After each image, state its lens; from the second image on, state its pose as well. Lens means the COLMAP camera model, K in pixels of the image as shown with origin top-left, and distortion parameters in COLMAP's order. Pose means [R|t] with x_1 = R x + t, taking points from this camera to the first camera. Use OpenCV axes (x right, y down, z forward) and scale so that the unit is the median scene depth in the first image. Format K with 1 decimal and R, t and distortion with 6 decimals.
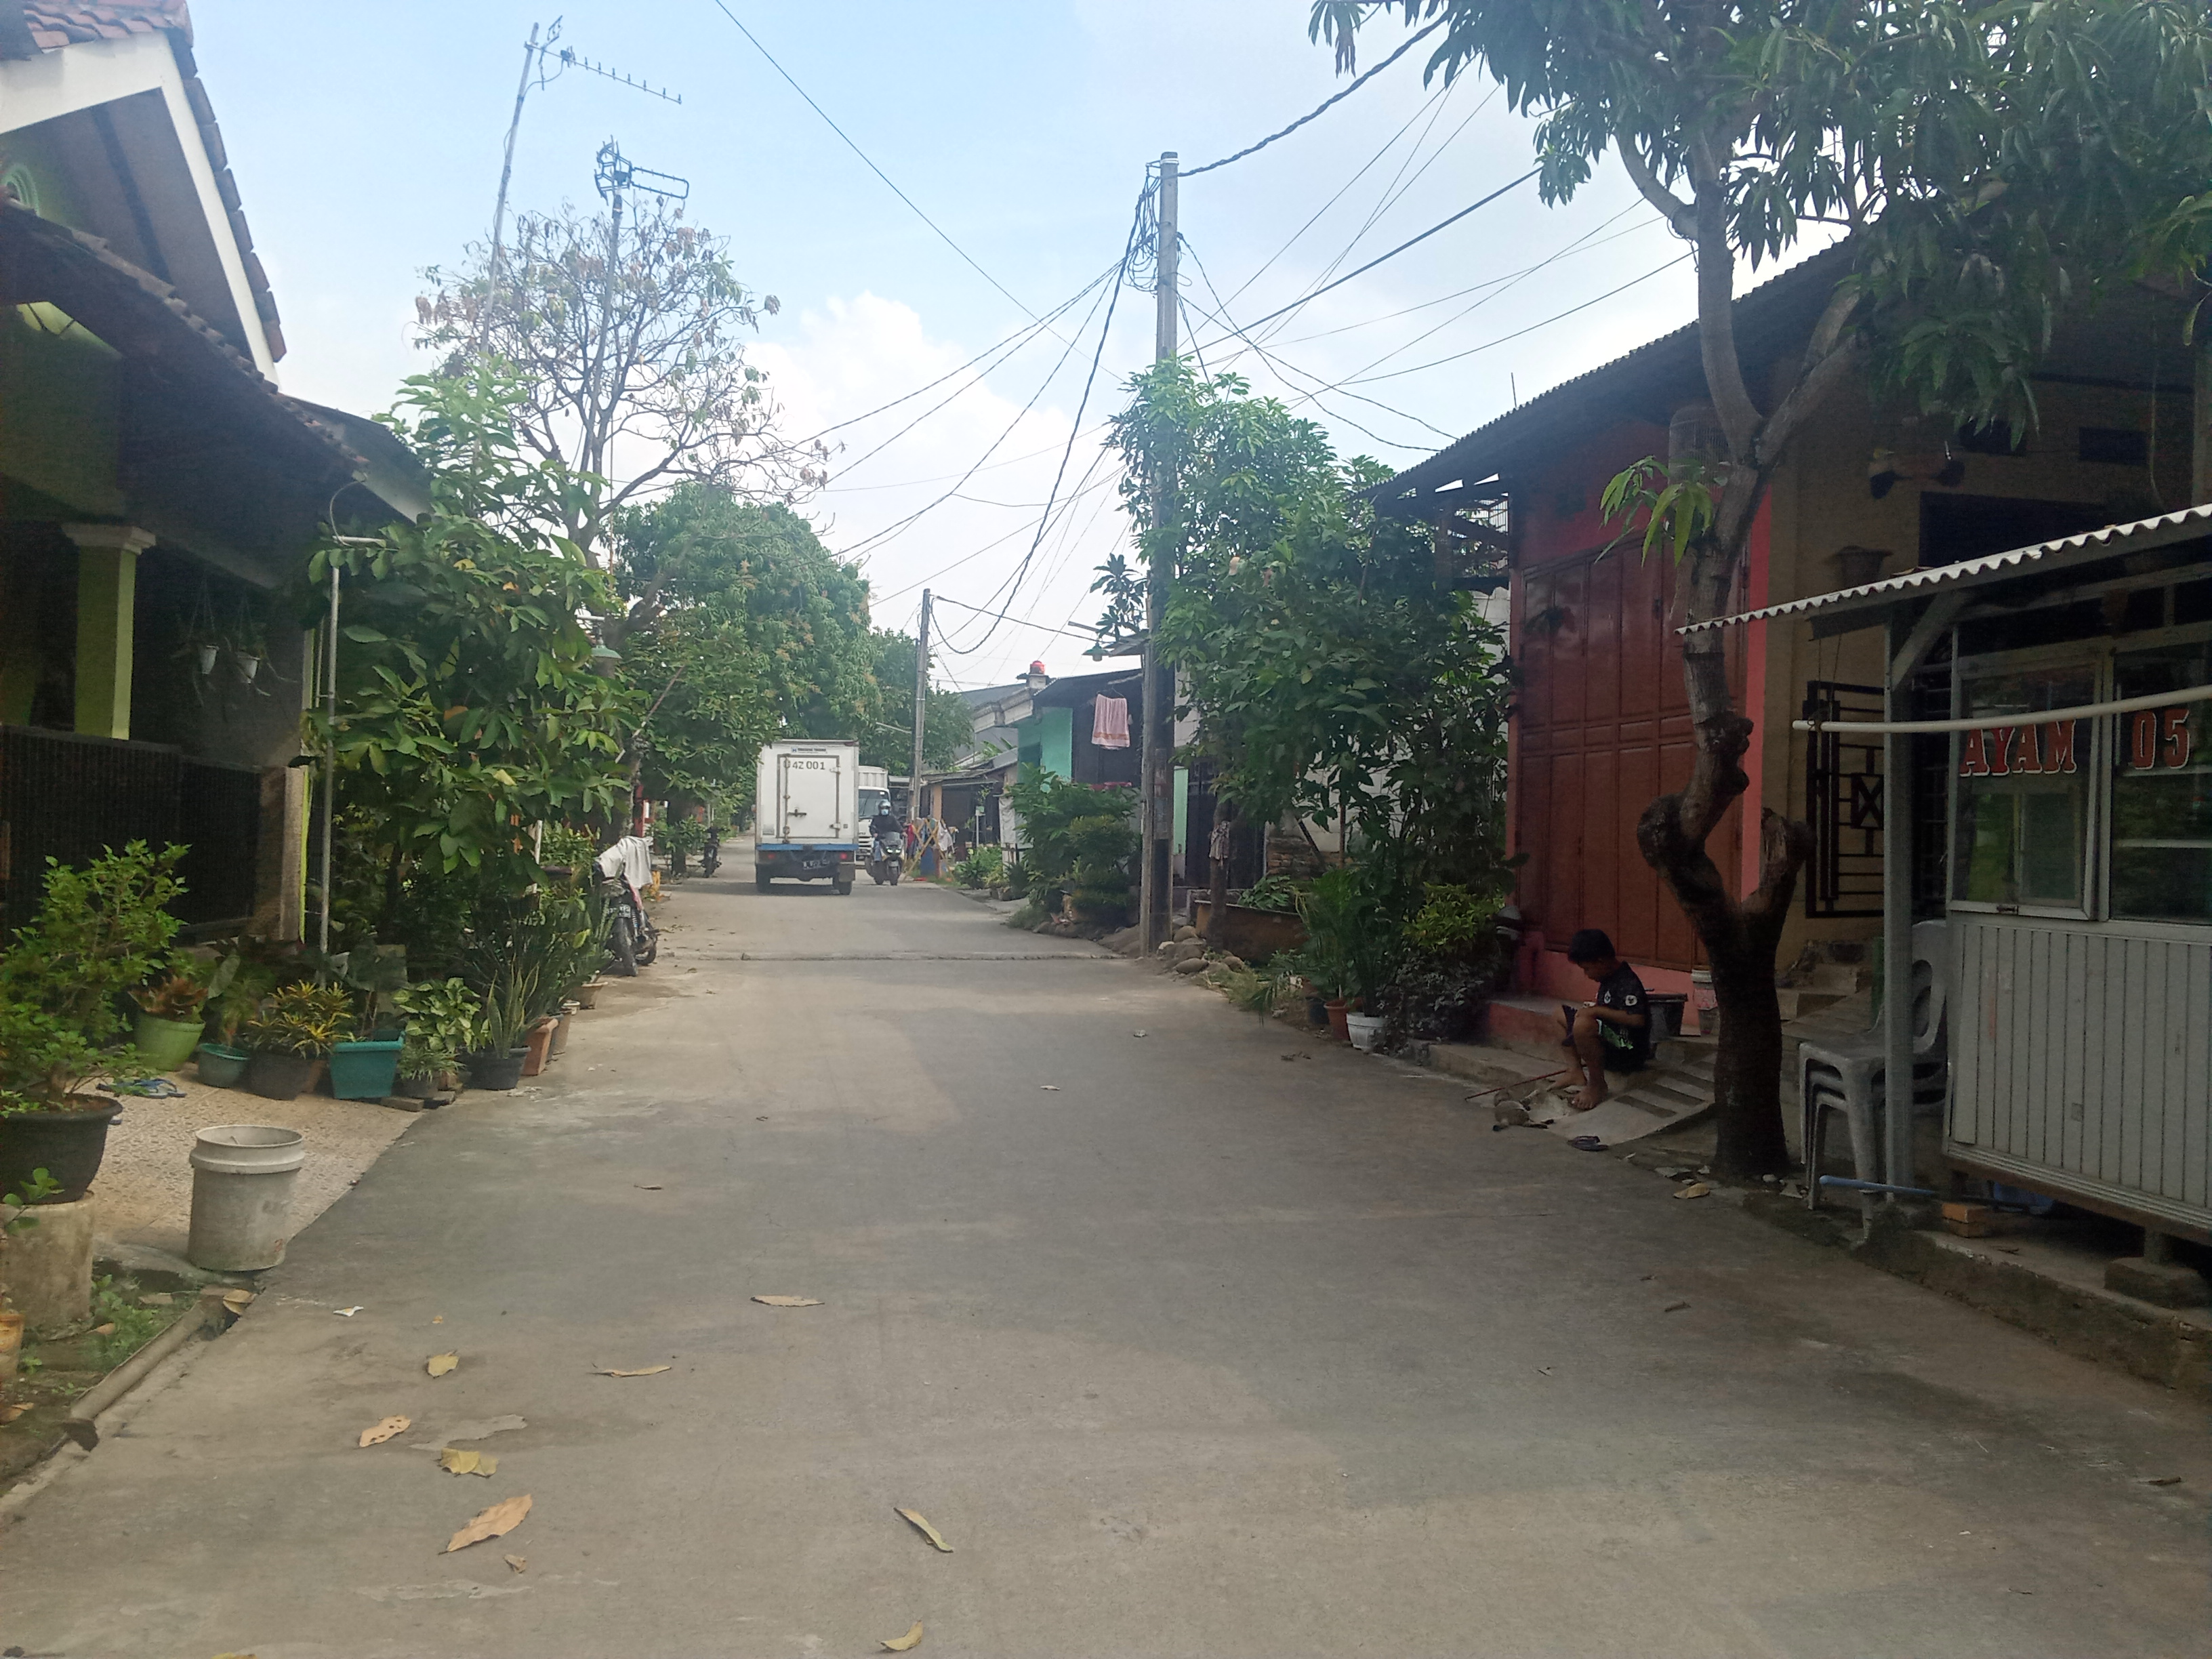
lens RADIAL K [[1782.7, 0, 1115.4], [0, 1782.7, 796.3], [0, 0, 1]] dist [0.070070, -0.101444]
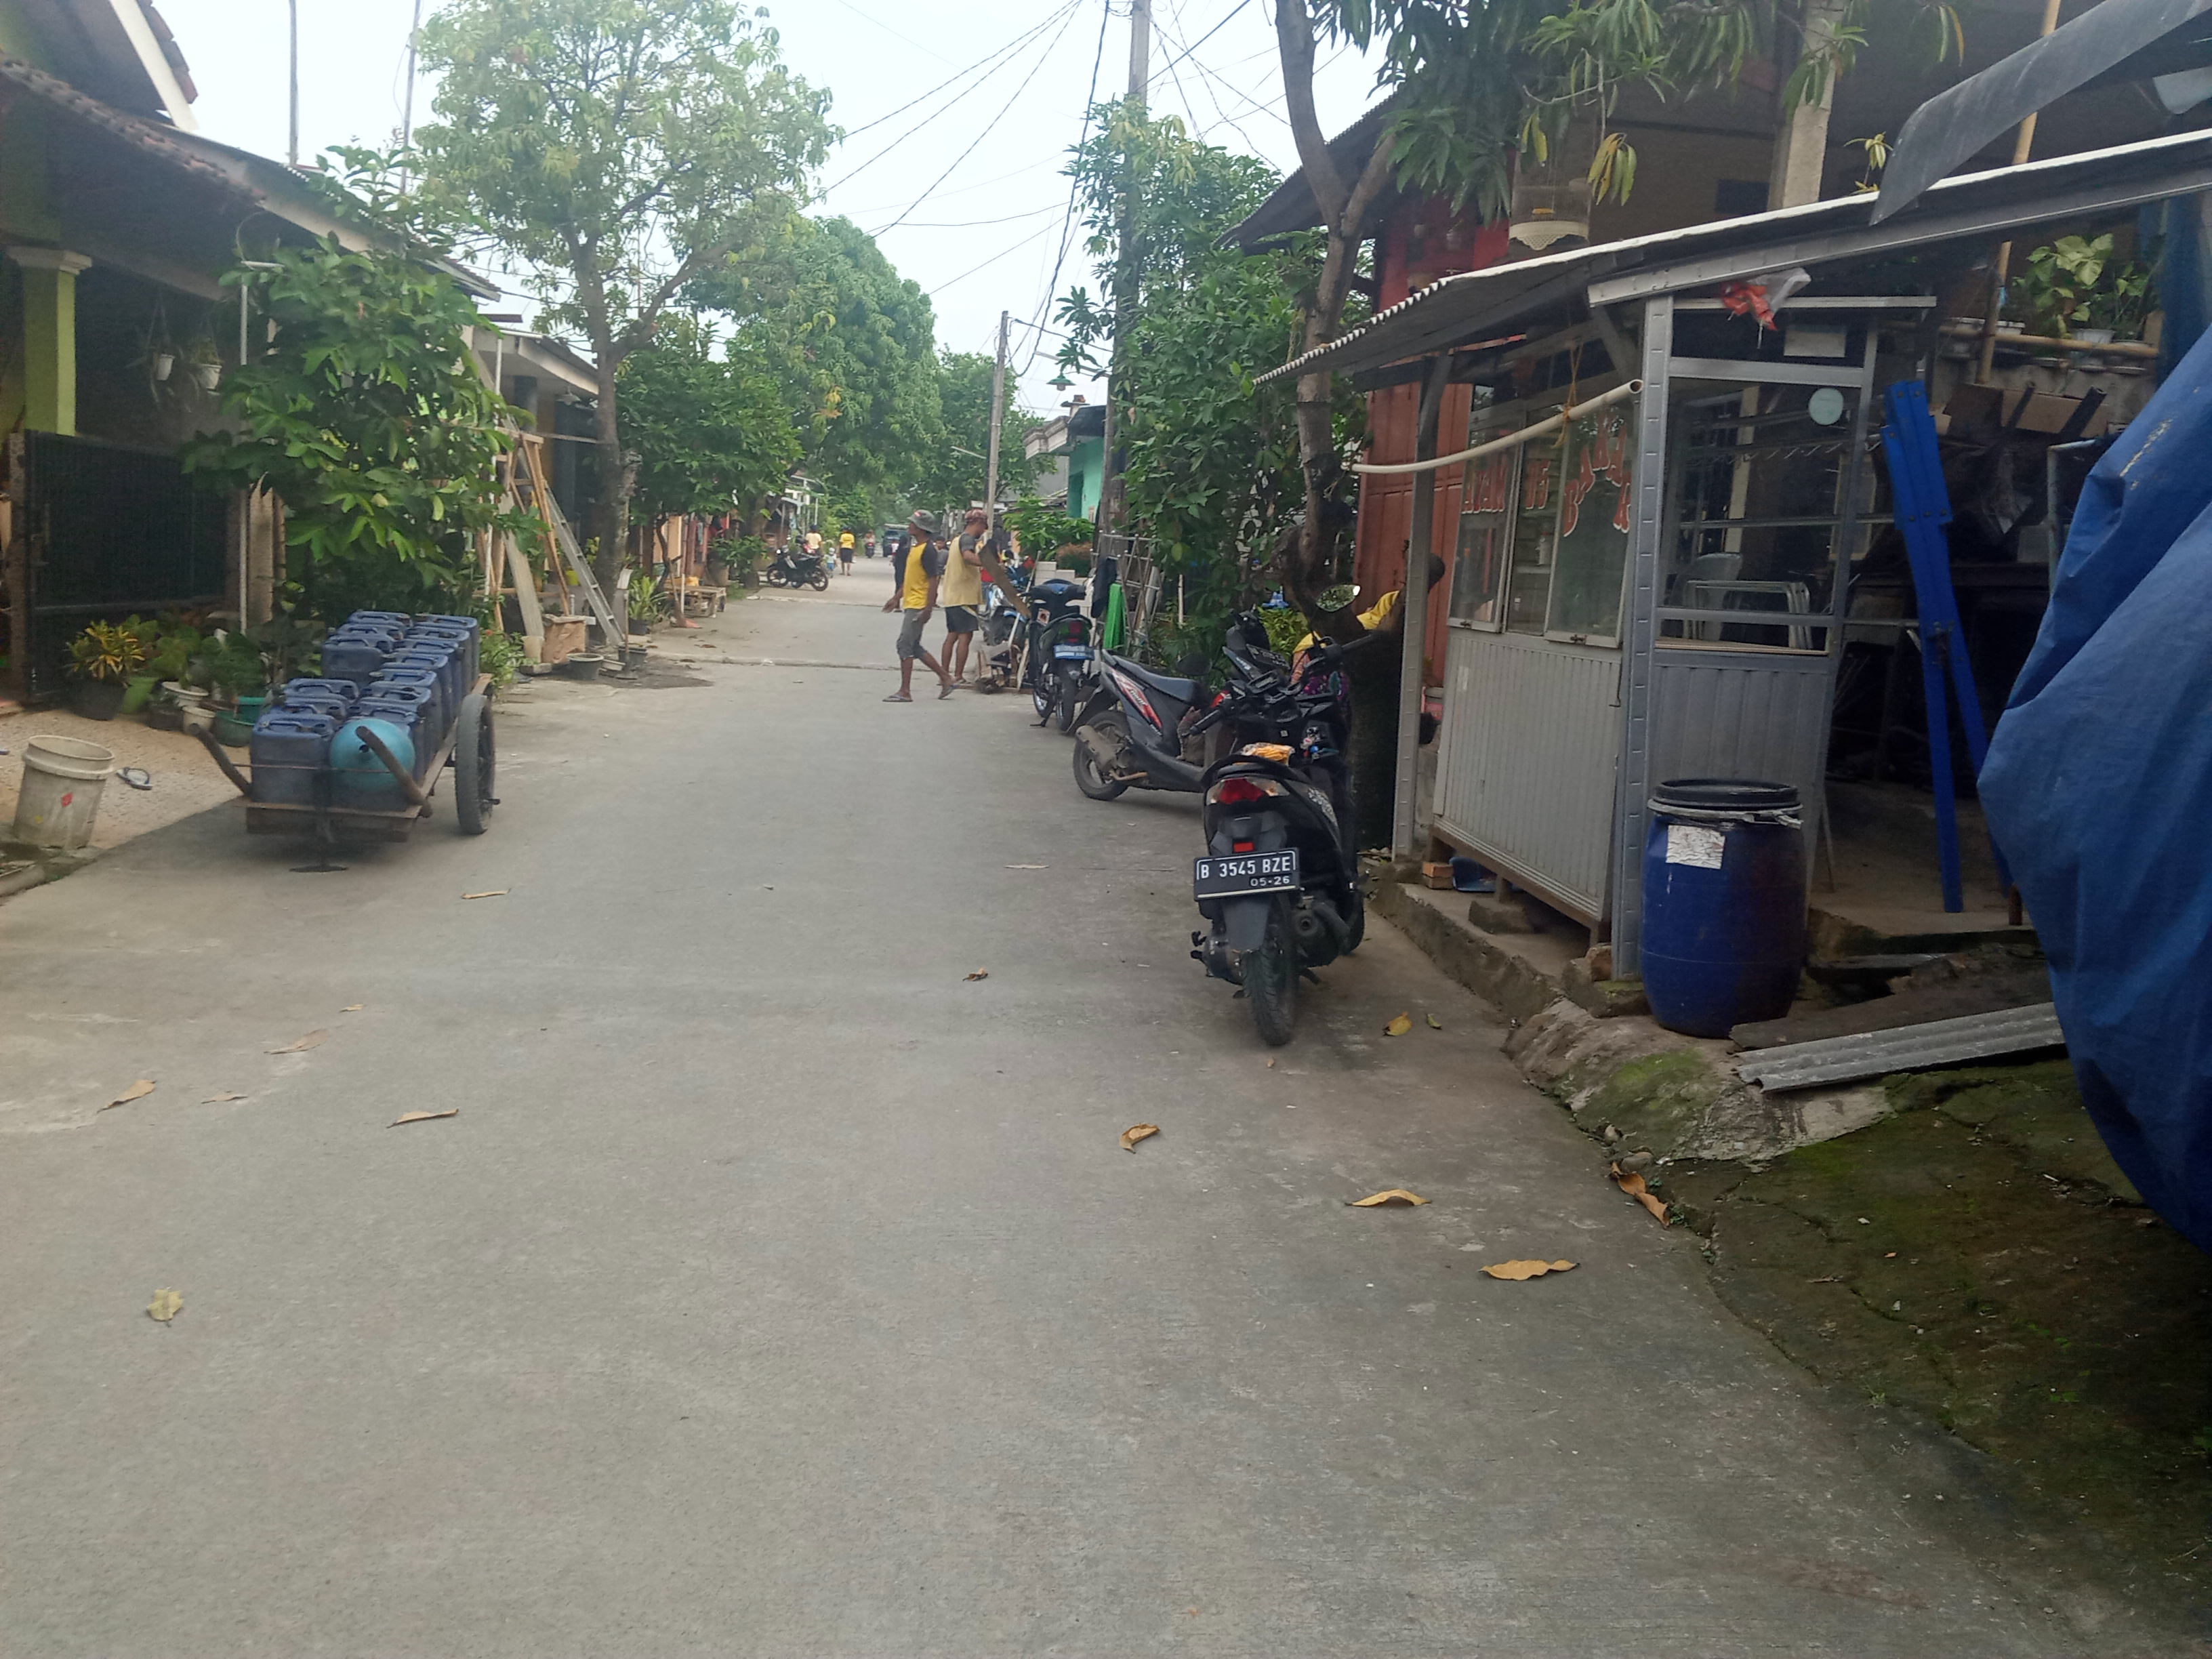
lens RADIAL K [[1804.2, 0, 1106.7], [0, 1804.2, 779.7], [0, 0, 1]] dist [0.068016, -0.131887]
pose [[0.996816, 0.043298, -0.066955, 0.213222], [-0.033721, 0.989846, 0.138083, 0.003896], [0.072254, -0.135386, 0.988155, -0.151215]]
